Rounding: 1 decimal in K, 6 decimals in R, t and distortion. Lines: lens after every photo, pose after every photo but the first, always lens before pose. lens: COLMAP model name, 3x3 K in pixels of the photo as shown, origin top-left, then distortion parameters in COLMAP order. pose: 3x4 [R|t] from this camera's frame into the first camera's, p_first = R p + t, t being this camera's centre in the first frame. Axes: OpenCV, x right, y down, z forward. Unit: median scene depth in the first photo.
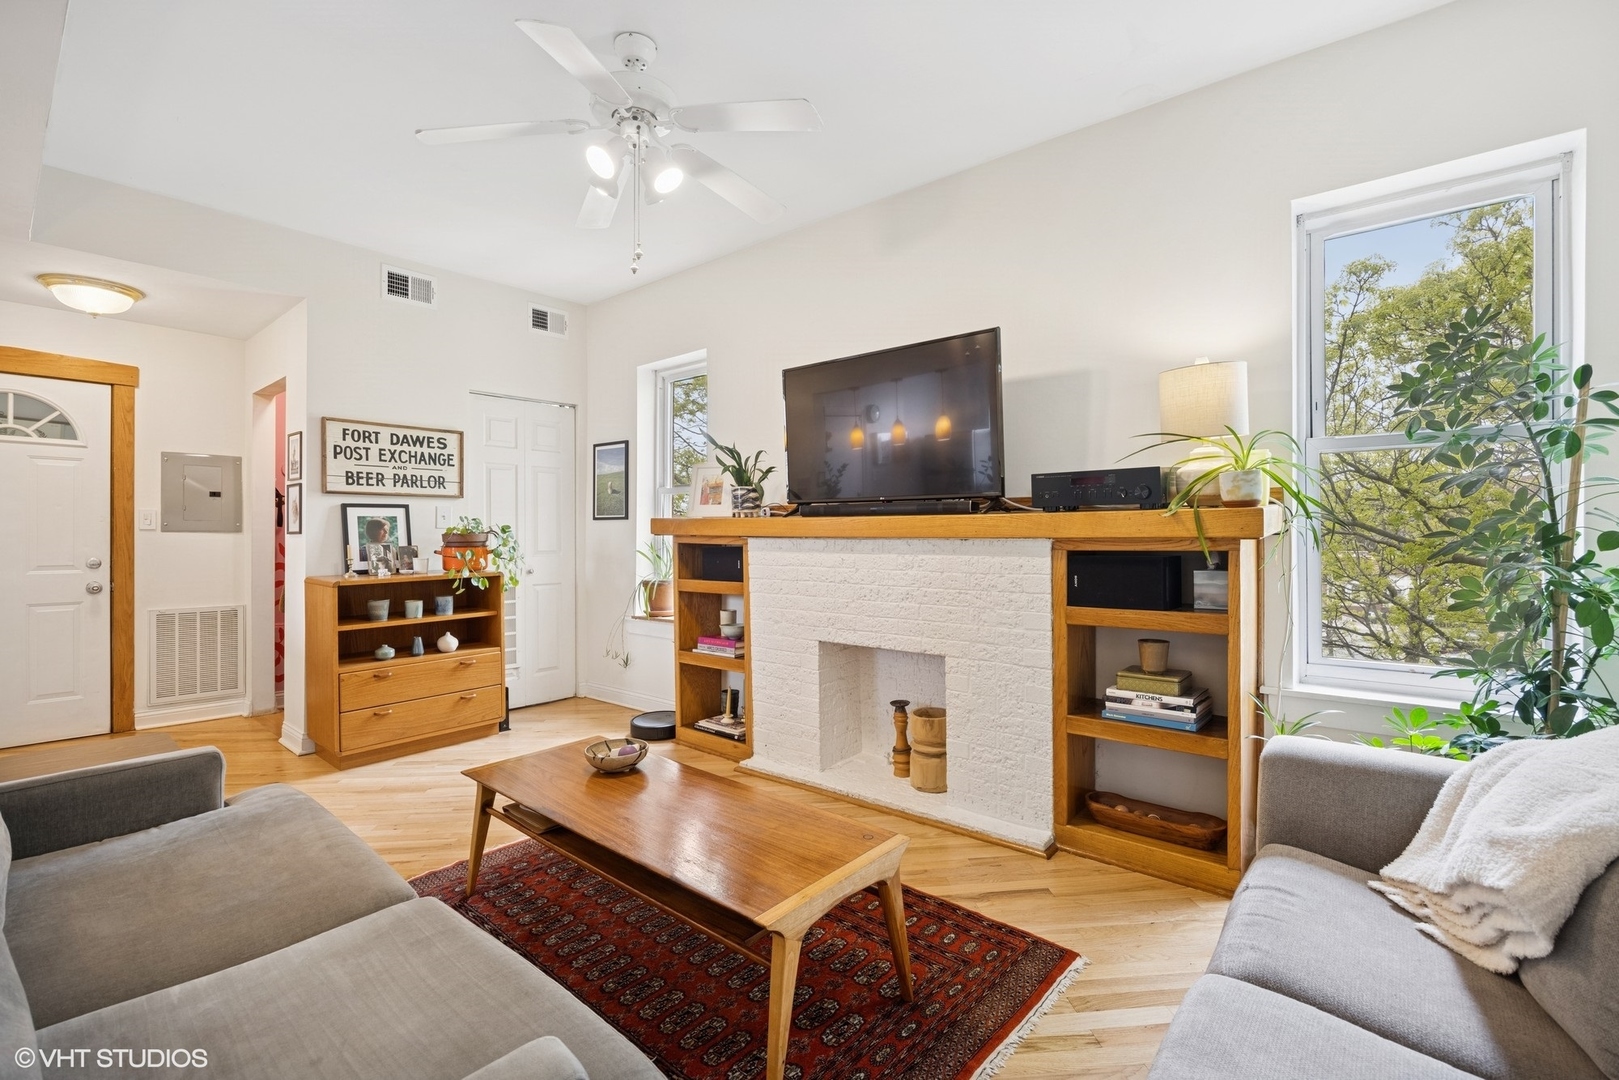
lens RADIAL K [[726.3, 0, 809.5], [0, 726.3, 540.0], [0, 0, 1]] dist [-0.003454, -0.000422]
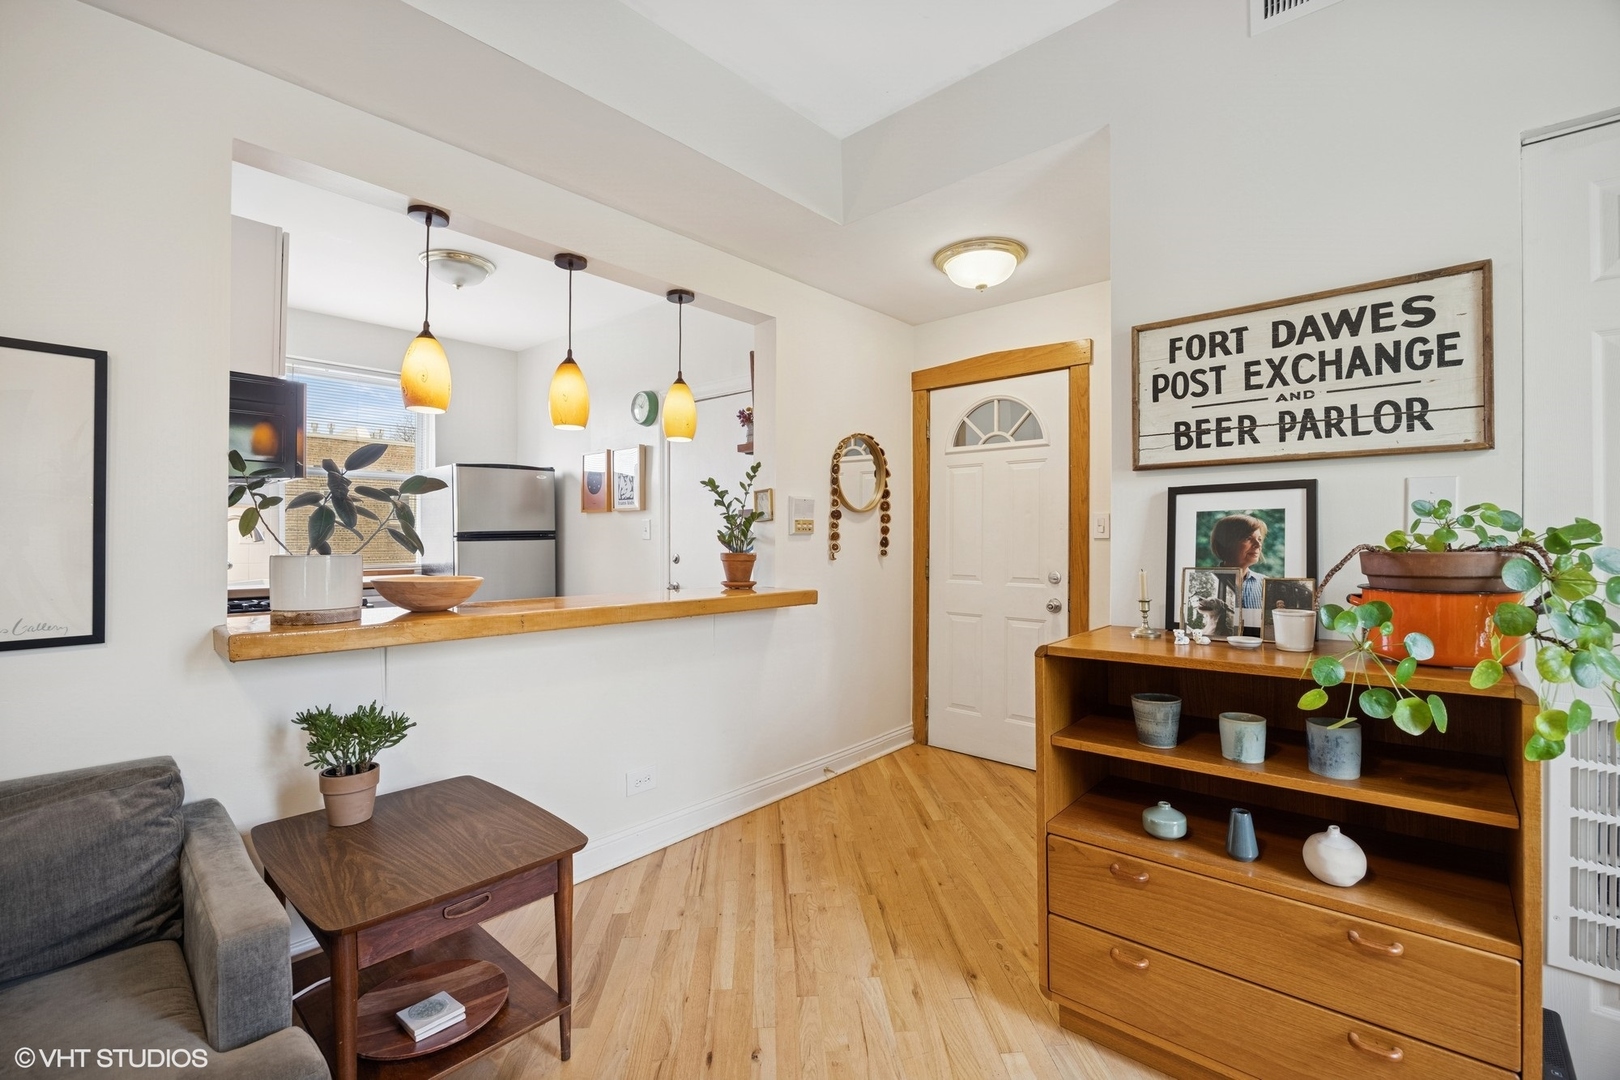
lens RADIAL K [[692.6, 0, 811.8], [0, 692.6, 534.8], [0, 0, 1]] dist [-0.030293, 0.006358]
pose [[-0.030702, -0.004339, -0.999519, -0.154316], [-0.006726, 0.999969, -0.004135, -0.013666], [0.999506, 0.006596, -0.030730, 0.744455]]
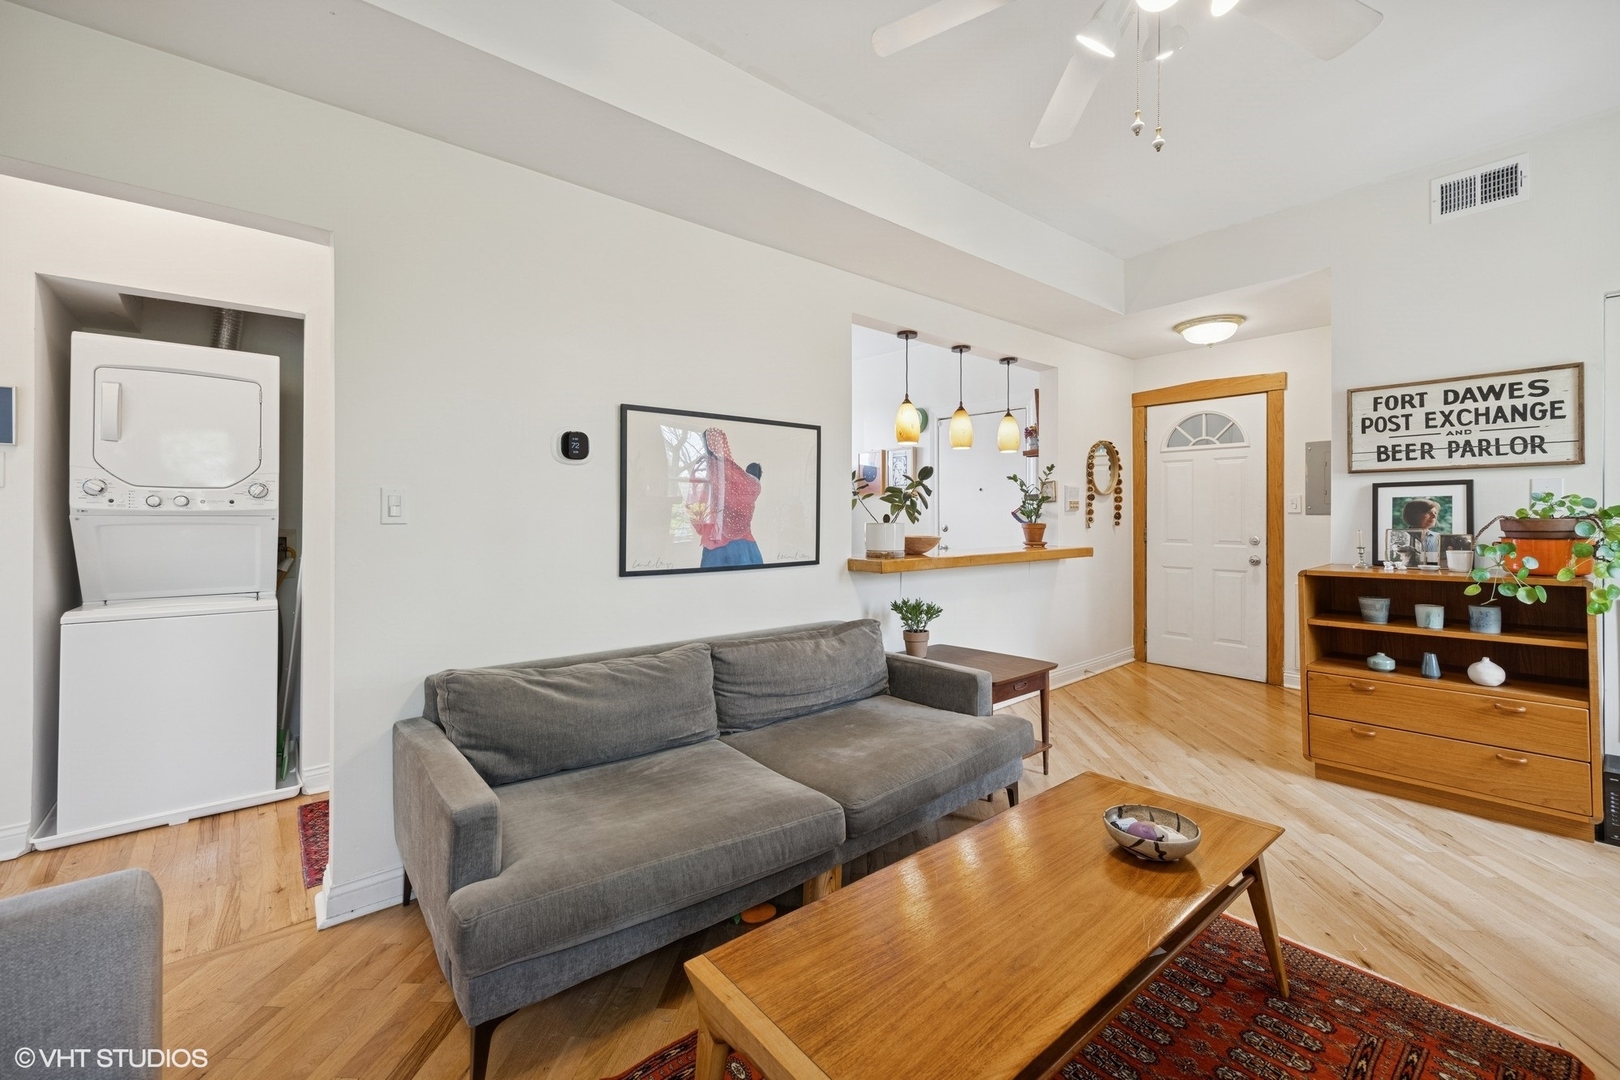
lens RADIAL K [[662.8, 0, 800.0], [0, 662.8, 510.6], [0, 0, 1]] dist [0.000396, -0.000606]
pose [[-0.181098, -0.003505, -0.983459, 0.259279], [-0.003086, 0.999991, -0.002995, -0.012792], [0.983460, 0.002493, -0.181107, 0.451827]]
